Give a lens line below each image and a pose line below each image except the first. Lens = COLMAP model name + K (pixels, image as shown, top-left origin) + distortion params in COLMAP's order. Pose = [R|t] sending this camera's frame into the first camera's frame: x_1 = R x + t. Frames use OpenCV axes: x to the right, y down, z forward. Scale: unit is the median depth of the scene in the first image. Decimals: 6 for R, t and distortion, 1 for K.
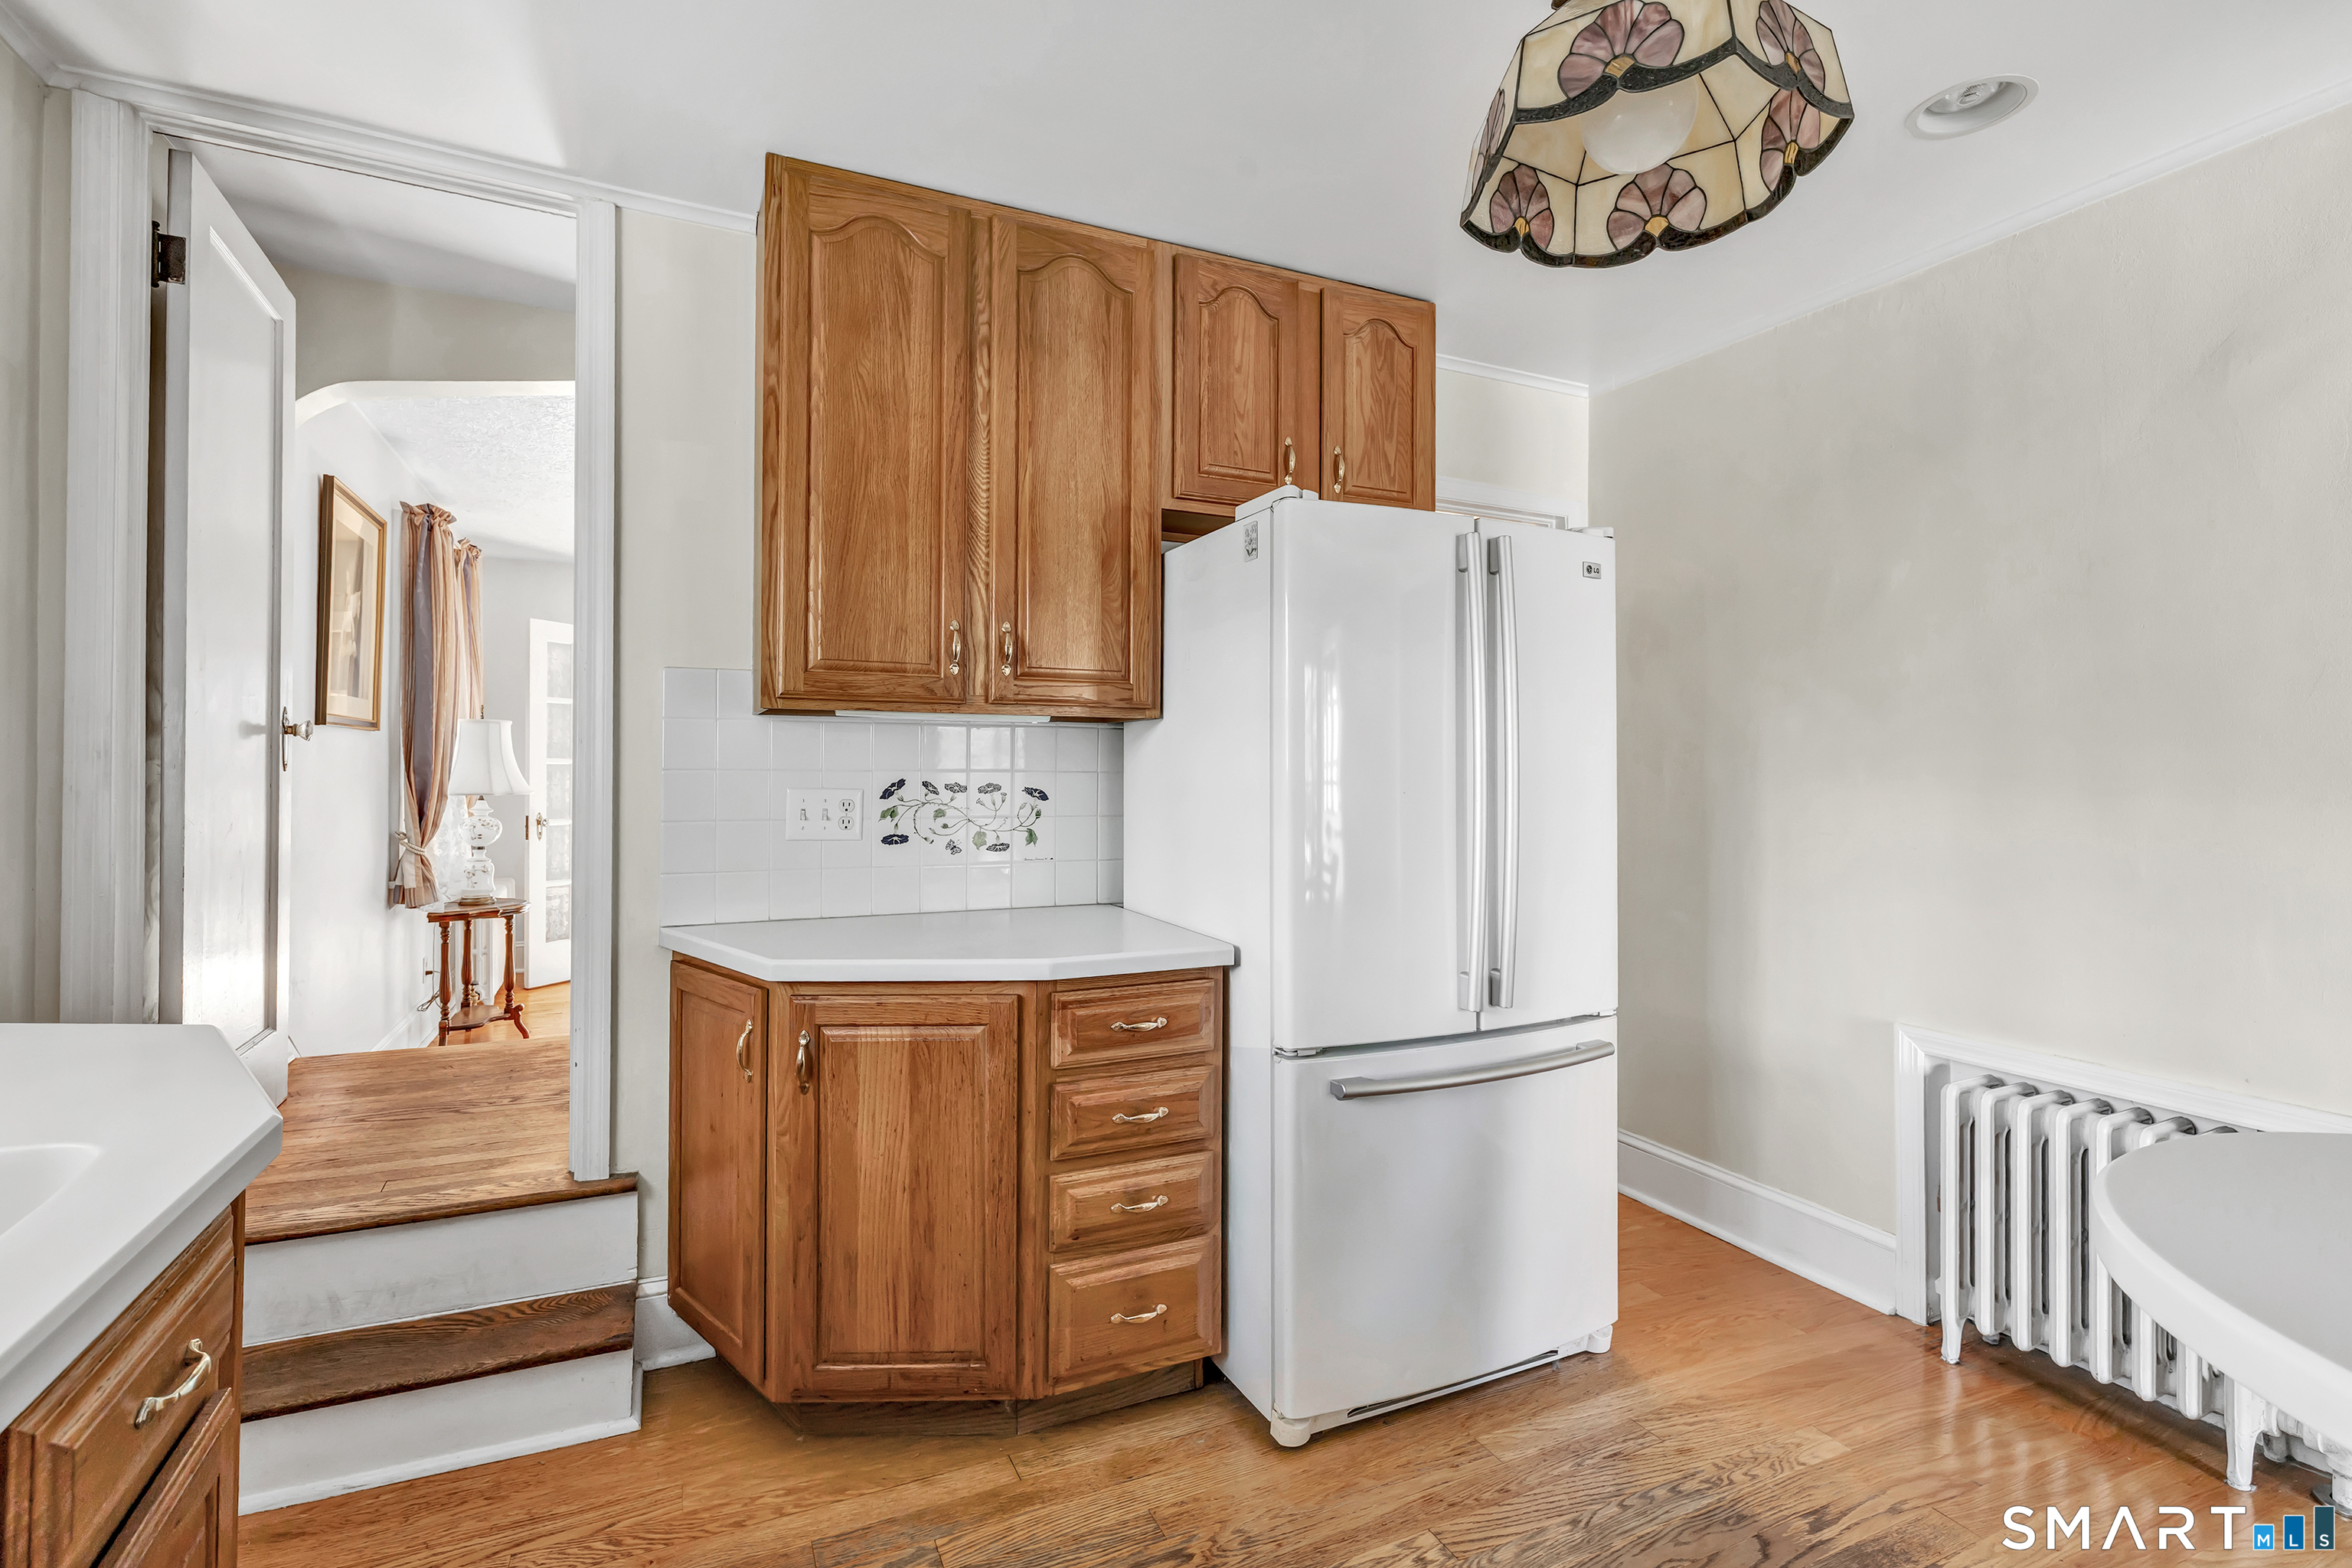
lens RADIAL K [[1078.2, 0, 1144.0], [0, 1078.2, 754.8], [0, 0, 1]] dist [-0.000490, -0.000833]
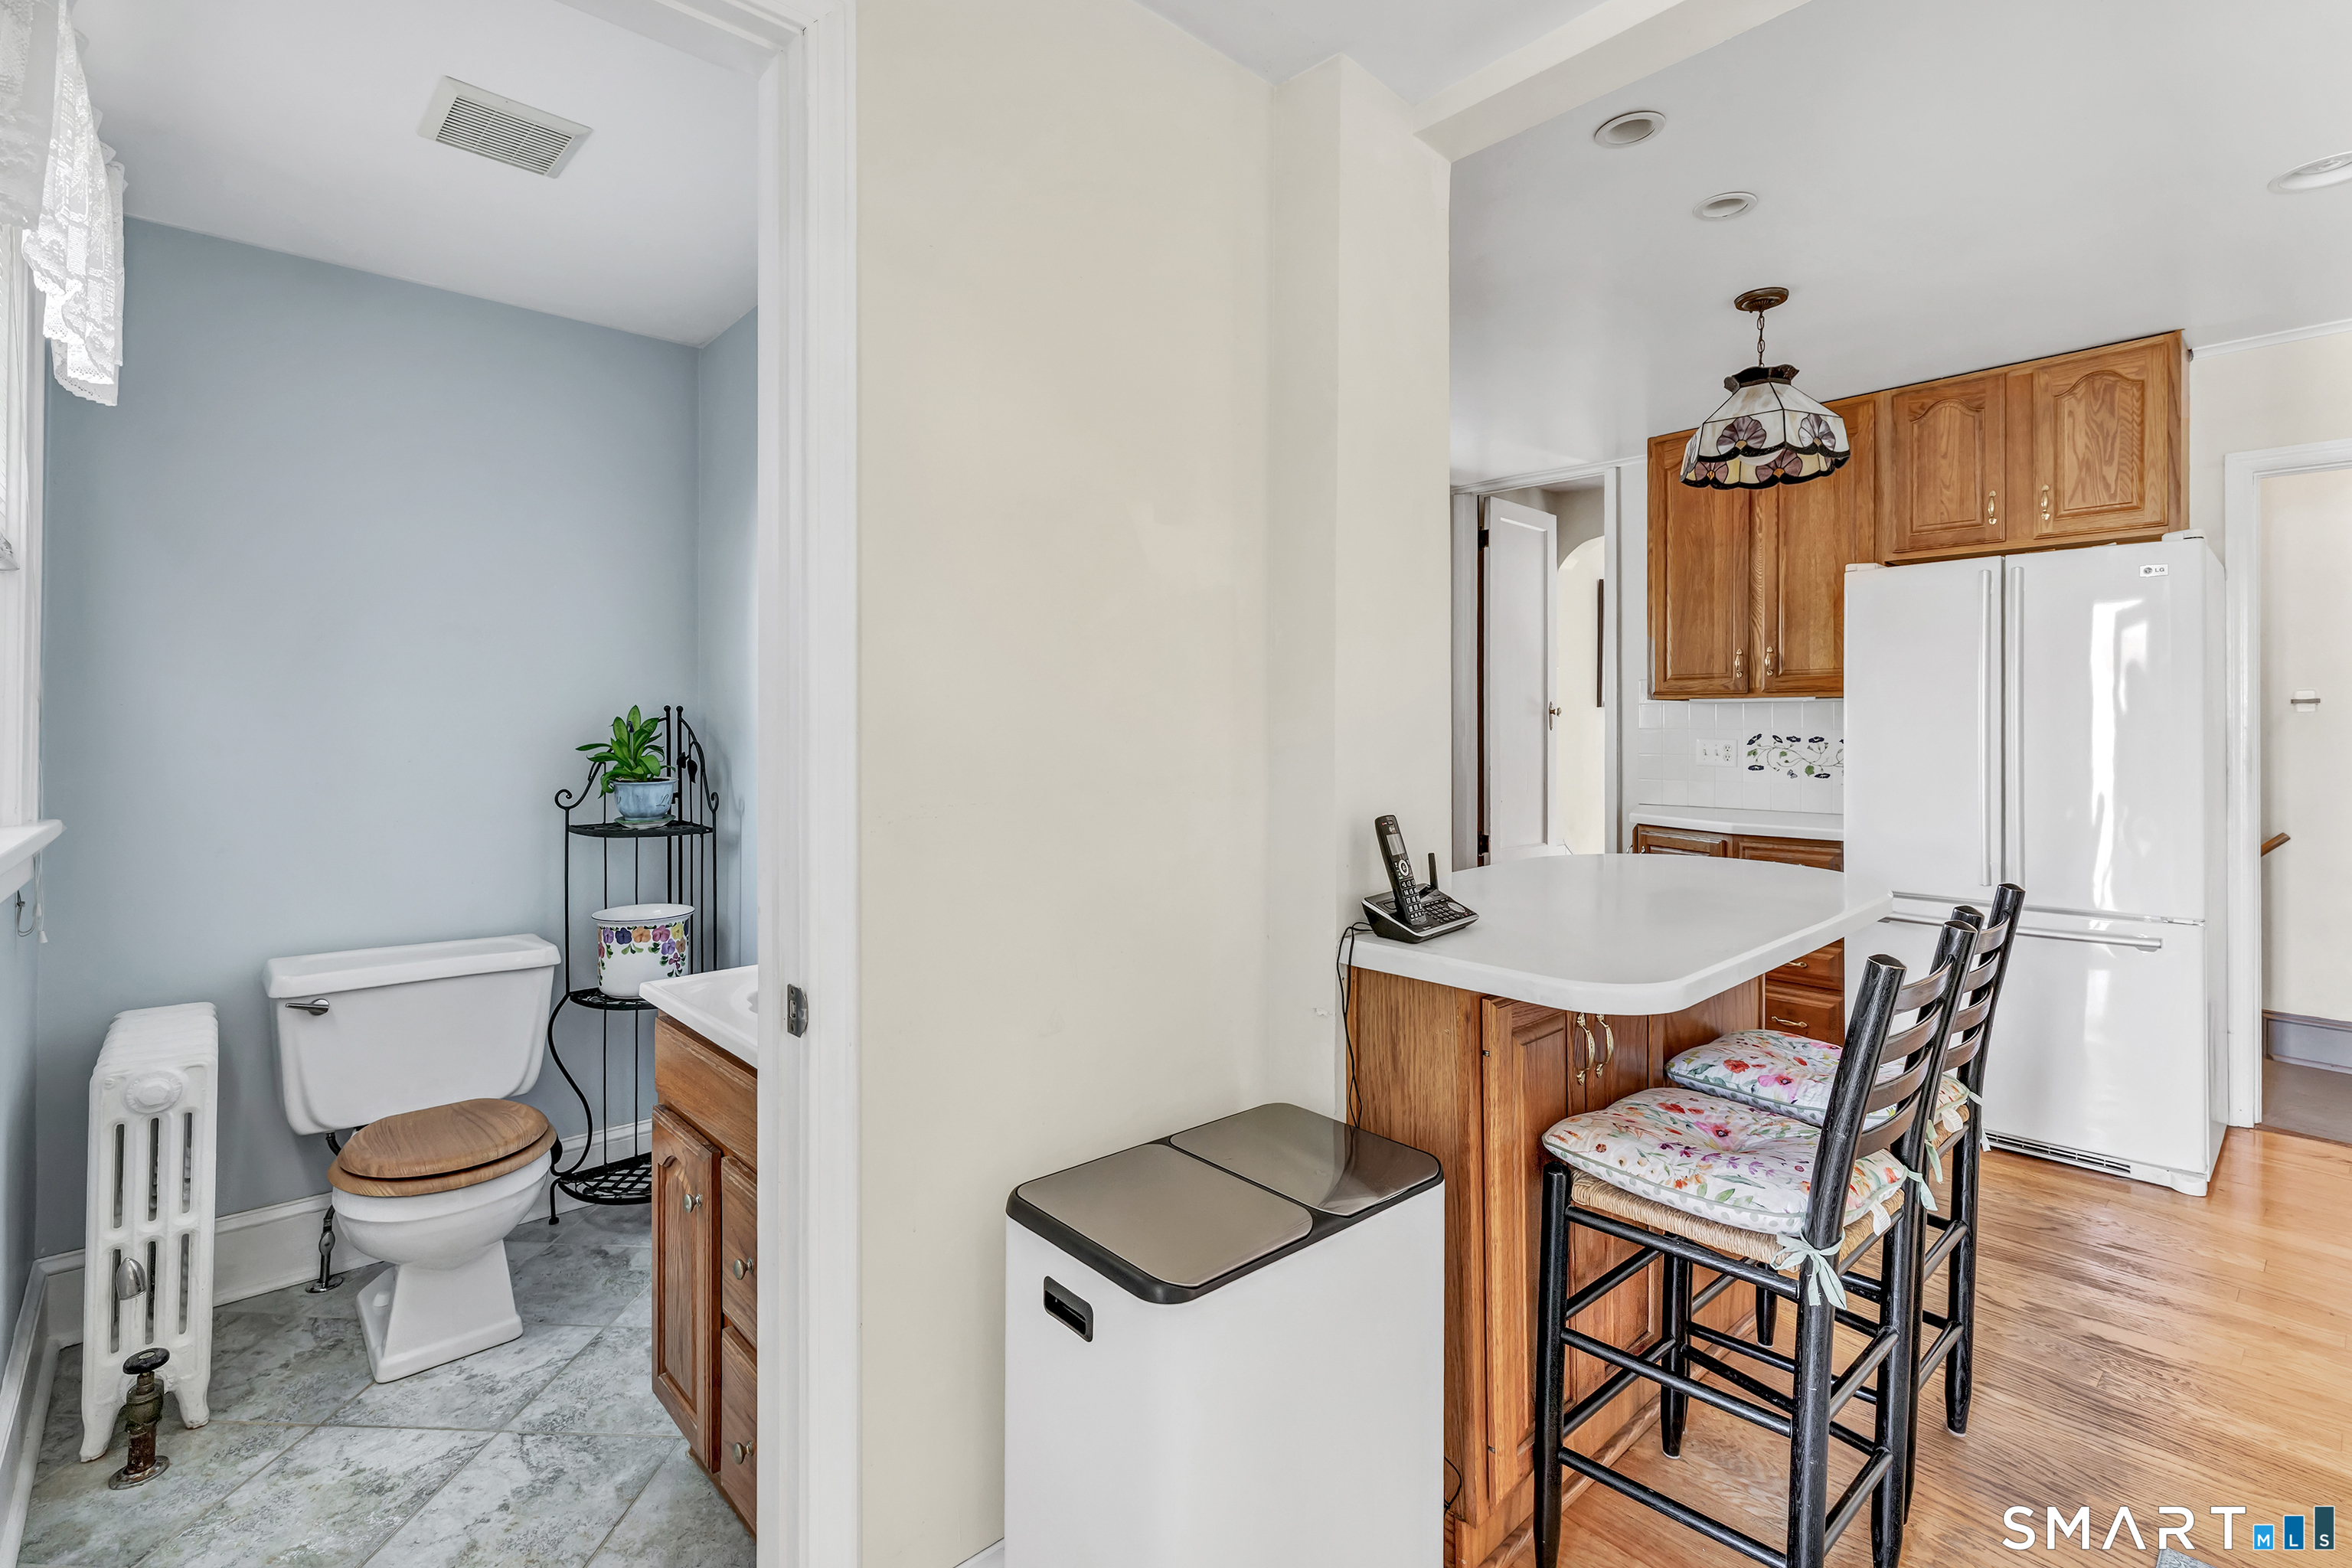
lens RADIAL K [[1078.2, 0, 1159.5], [0, 1078.2, 726.1], [0, 0, 1]] dist [-0.000490, -0.000833]
pose [[0.285877, -0.008465, -0.958229, 1.220490], [0.012509, 0.999909, -0.005102, 0.006348], [0.958185, -0.010528, 0.285957, -0.466485]]
